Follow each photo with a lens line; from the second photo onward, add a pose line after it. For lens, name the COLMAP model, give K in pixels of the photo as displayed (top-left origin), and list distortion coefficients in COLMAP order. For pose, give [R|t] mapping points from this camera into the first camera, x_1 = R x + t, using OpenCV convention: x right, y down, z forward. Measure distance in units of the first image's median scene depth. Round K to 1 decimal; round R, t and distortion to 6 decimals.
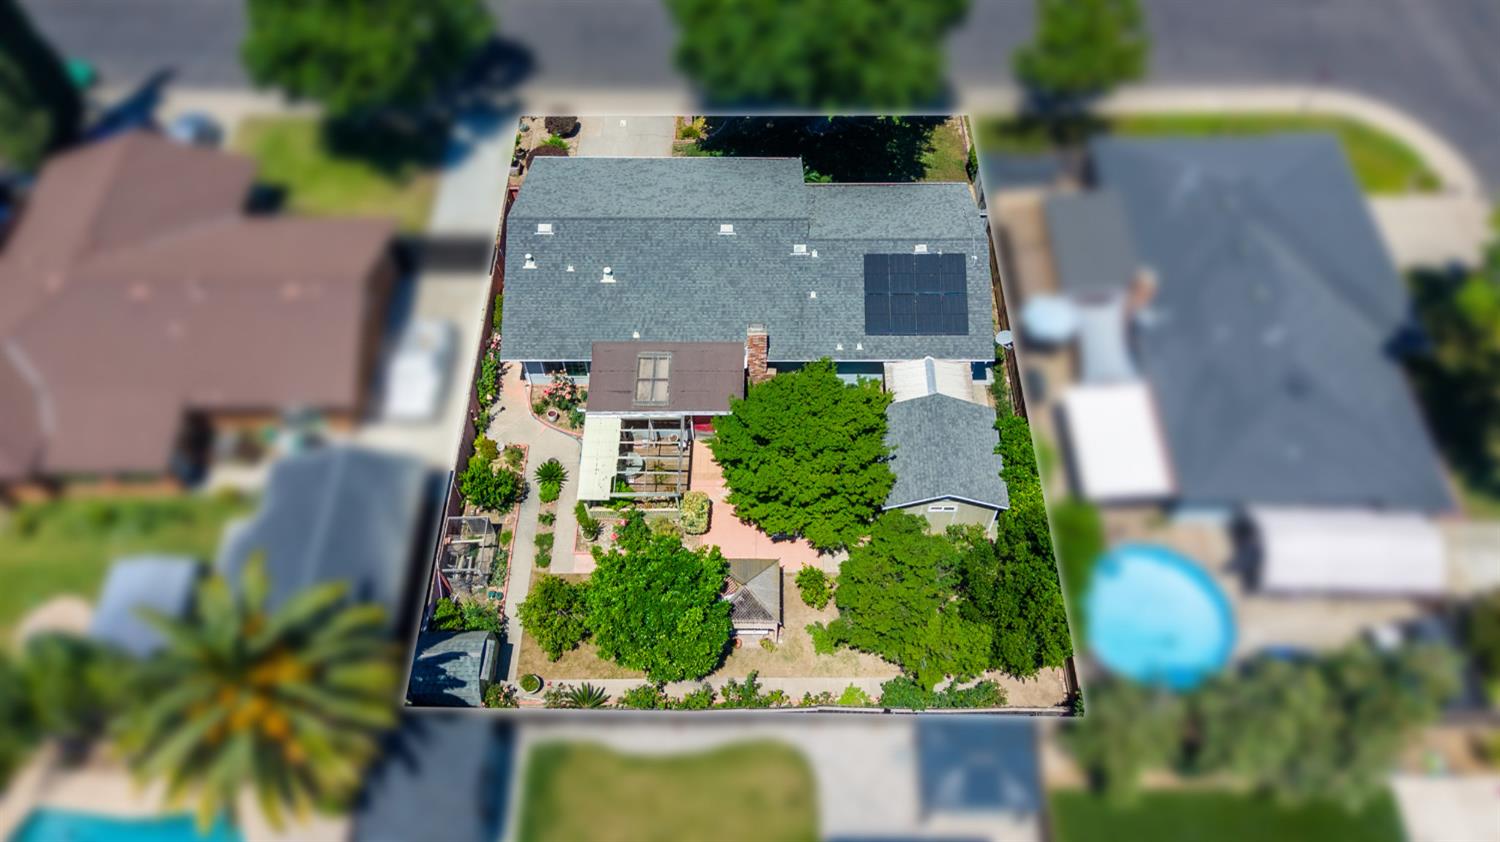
lens RADIAL K [[1056.3, 0, 764.8], [0, 1056.3, 420.1], [0, 0, 1]] dist [0.022820, 0.000310]
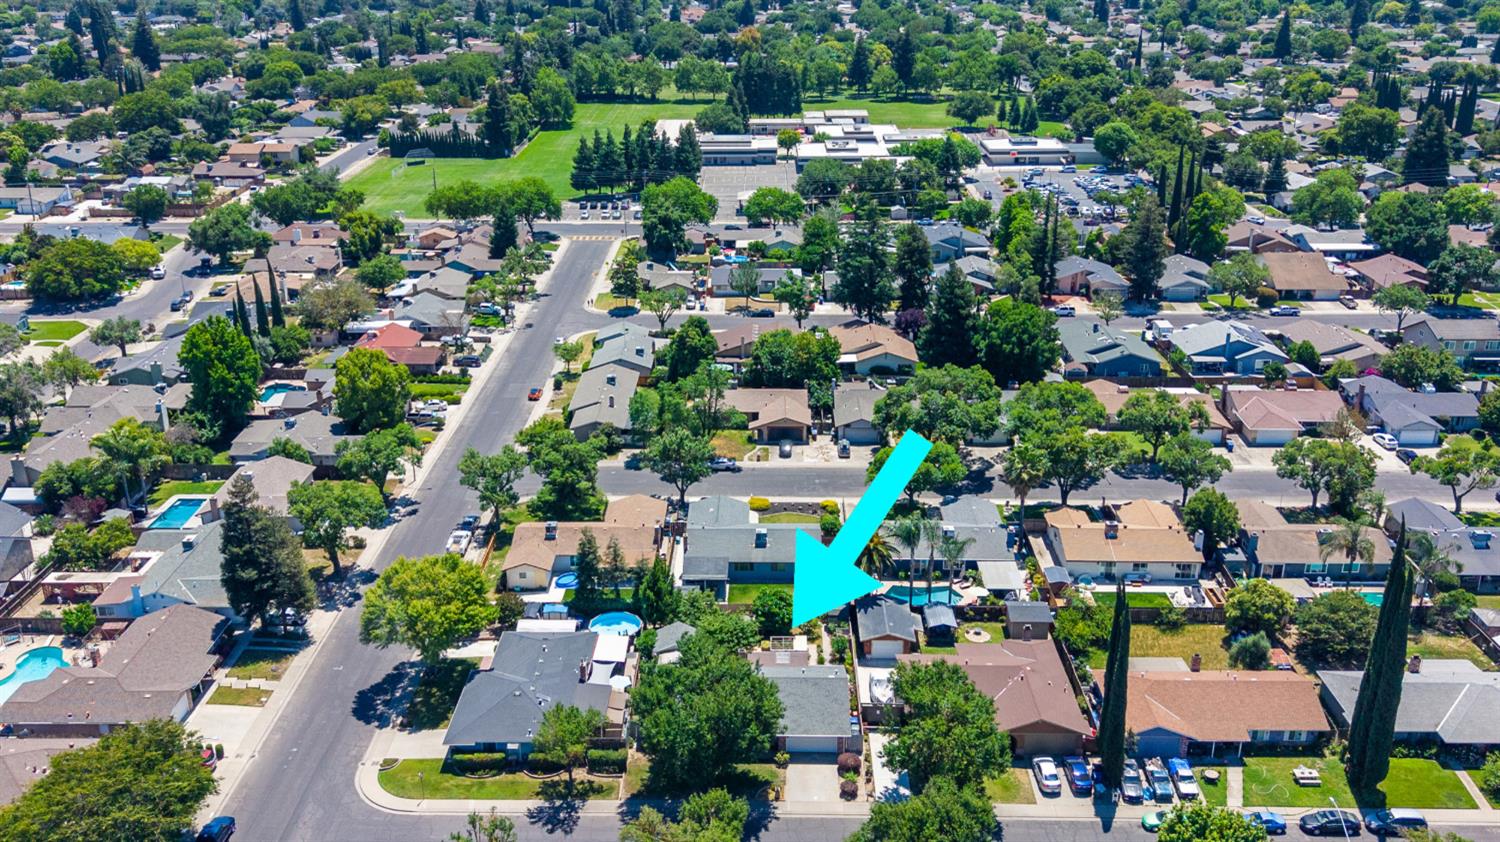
lens RADIAL K [[966.3, 0, 753.2], [0, 966.3, 446.2], [0, 0, 1]] dist [0.020638, -0.000237]
pose [[-0.999920, -0.009692, 0.008102, -0.045964], [0.005812, 0.216503, 0.976265, -2.358235], [-0.011216, 0.976234, -0.216429, 0.971345]]
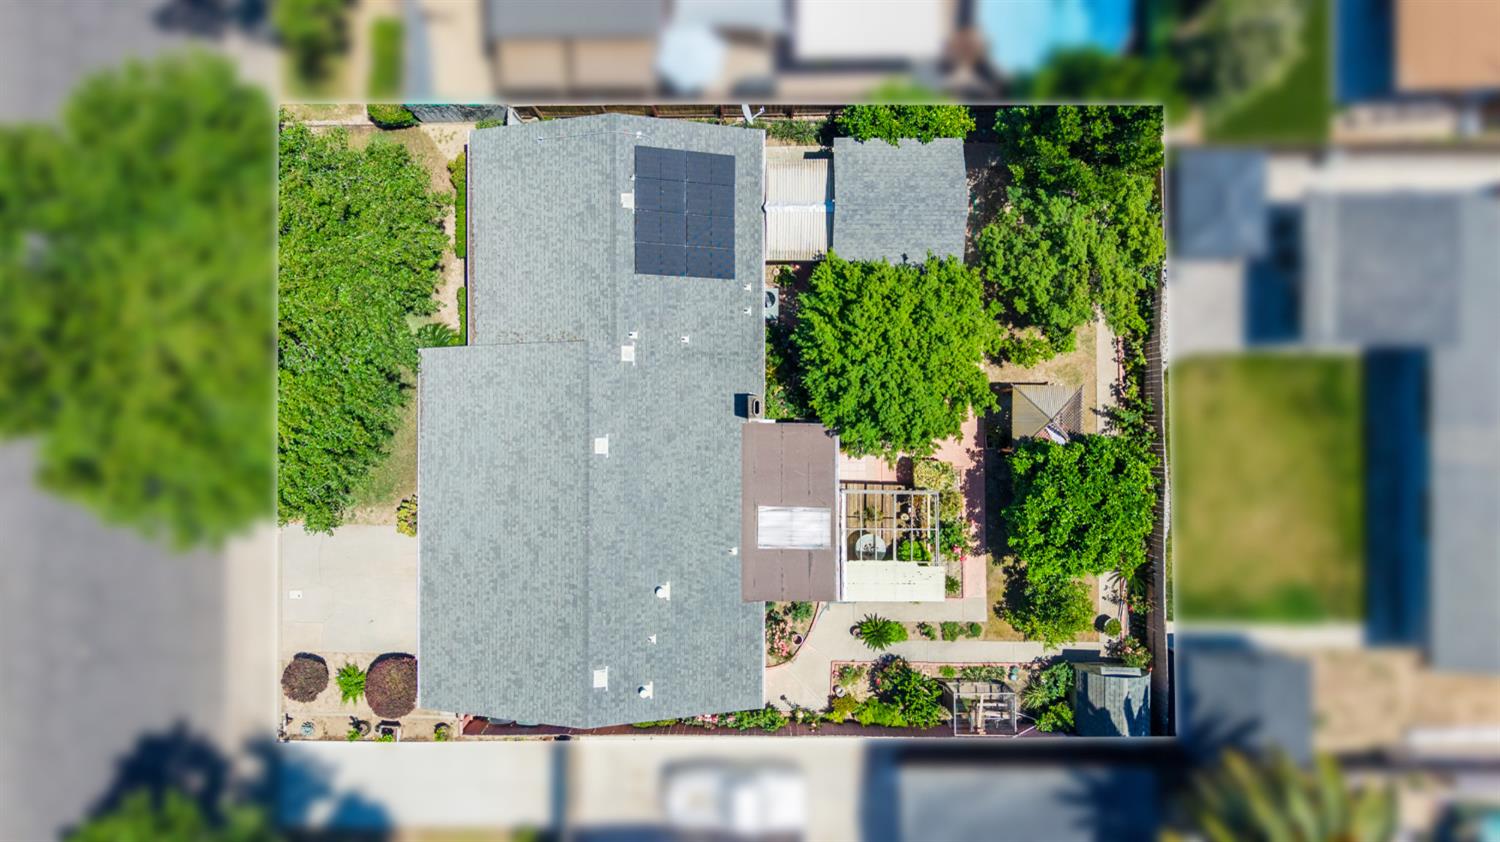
lens RADIAL K [[985.1, 0, 750.0], [0, 985.1, 421.0], [0, 0, 1]] dist [0.010624, -0.001024]
pose [[0.003015, -0.999994, -0.001740, -0.016267], [0.833502, 0.001552, 0.552514, -0.499575], [-0.552508, -0.003116, 0.833502, 0.336398]]
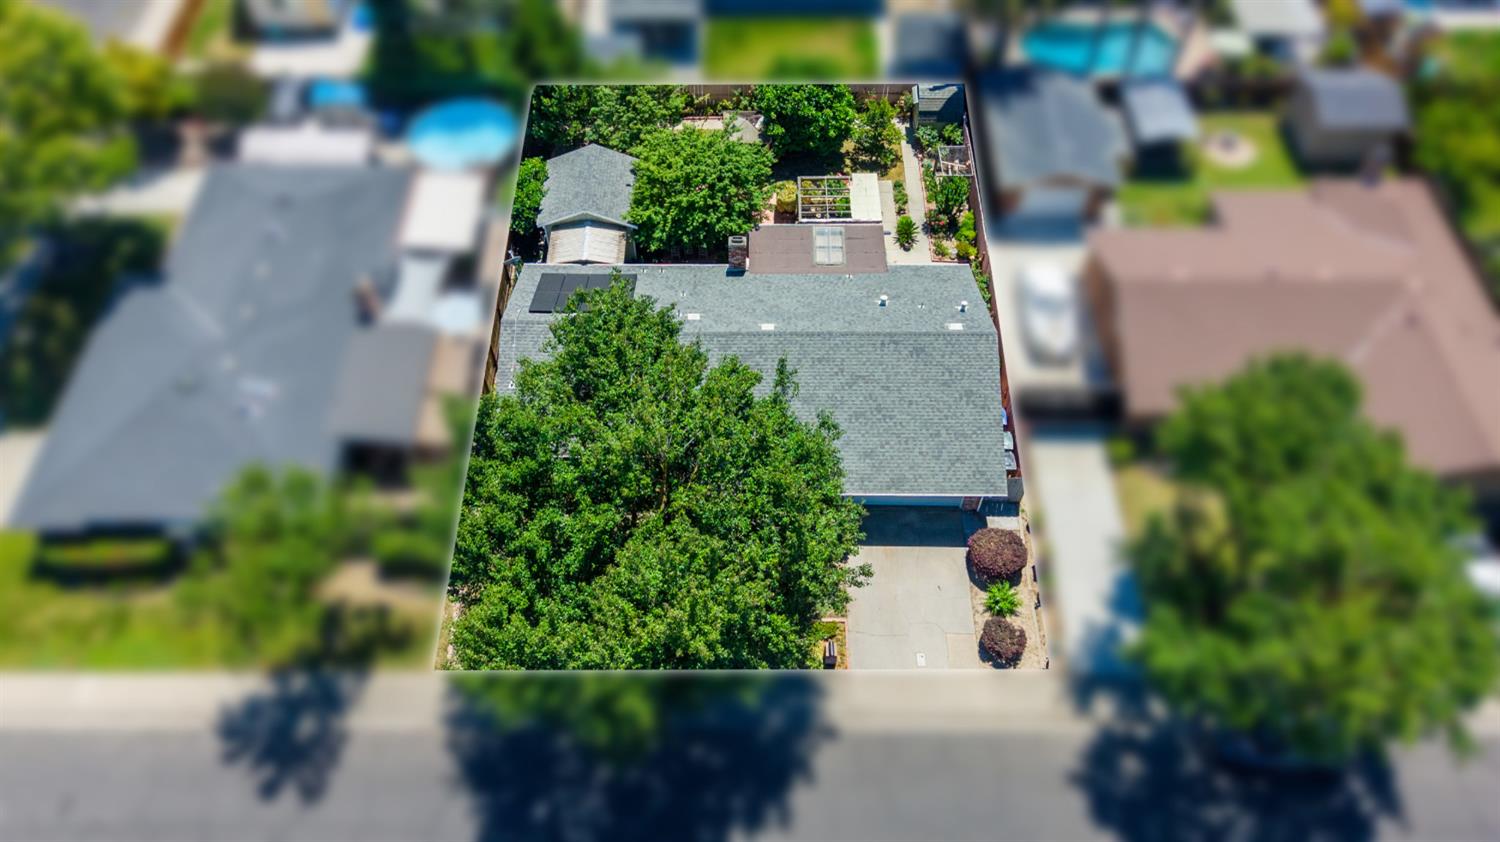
lens RADIAL K [[966.3, 0, 753.2], [0, 966.3, 446.2], [0, 0, 1]] dist [0.020638, -0.000237]
pose [[-0.999974, -0.004185, -0.005925, -0.018239], [-0.003809, -0.392226, 0.919861, -1.047999], [-0.006174, 0.919859, 0.392200, 0.766988]]
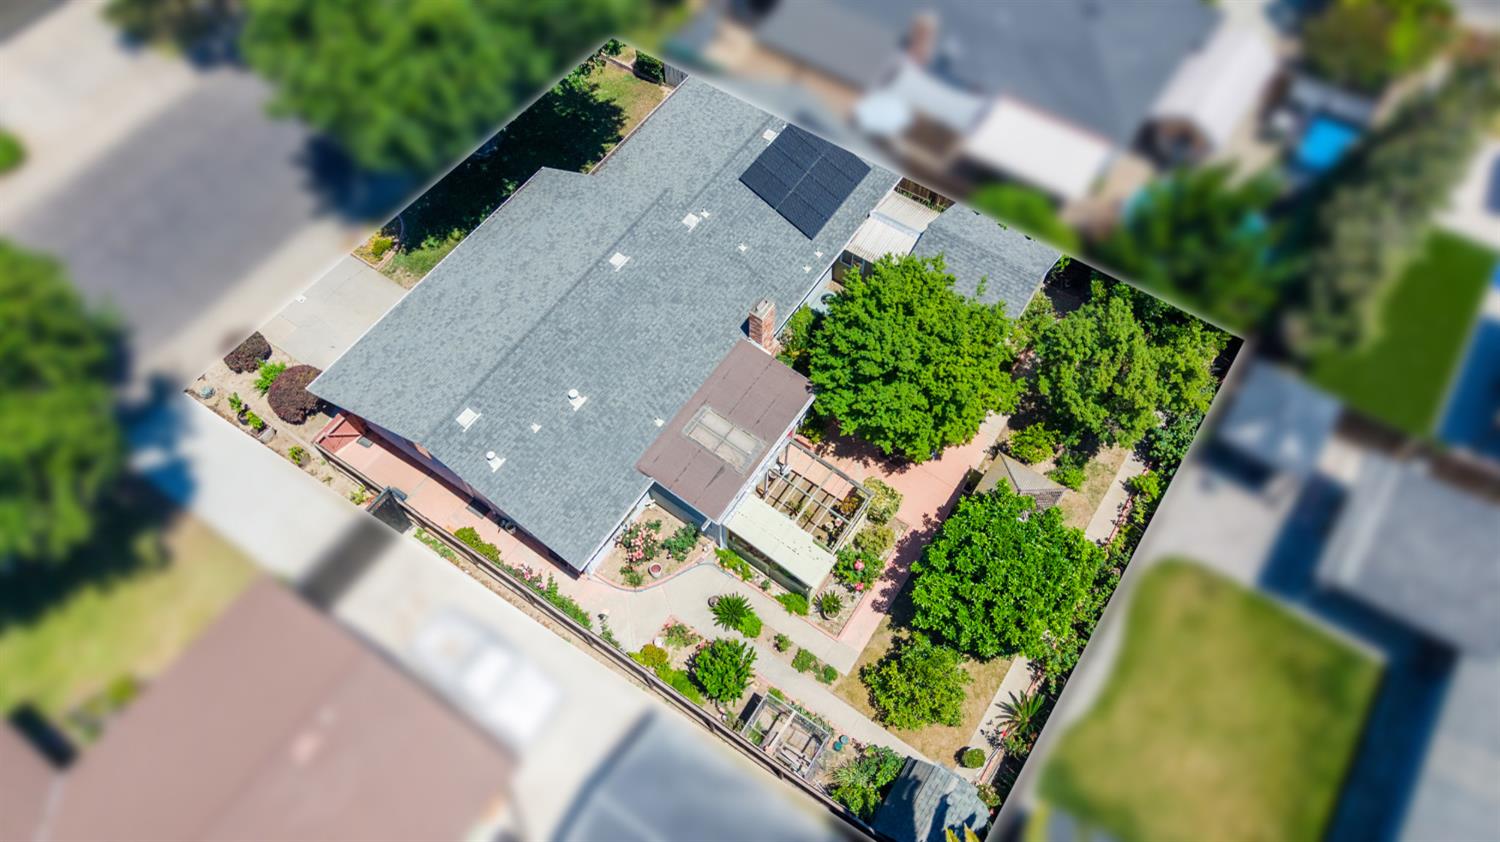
lens RADIAL K [[966.3, 0, 753.2], [0, 966.3, 446.2], [0, 0, 1]] dist [0.020638, -0.000237]
pose [[0.565038, -0.724377, 0.394980, -0.383482], [0.688574, 0.677747, 0.257923, -0.207493], [-0.454530, 0.126237, 0.881741, 0.314618]]
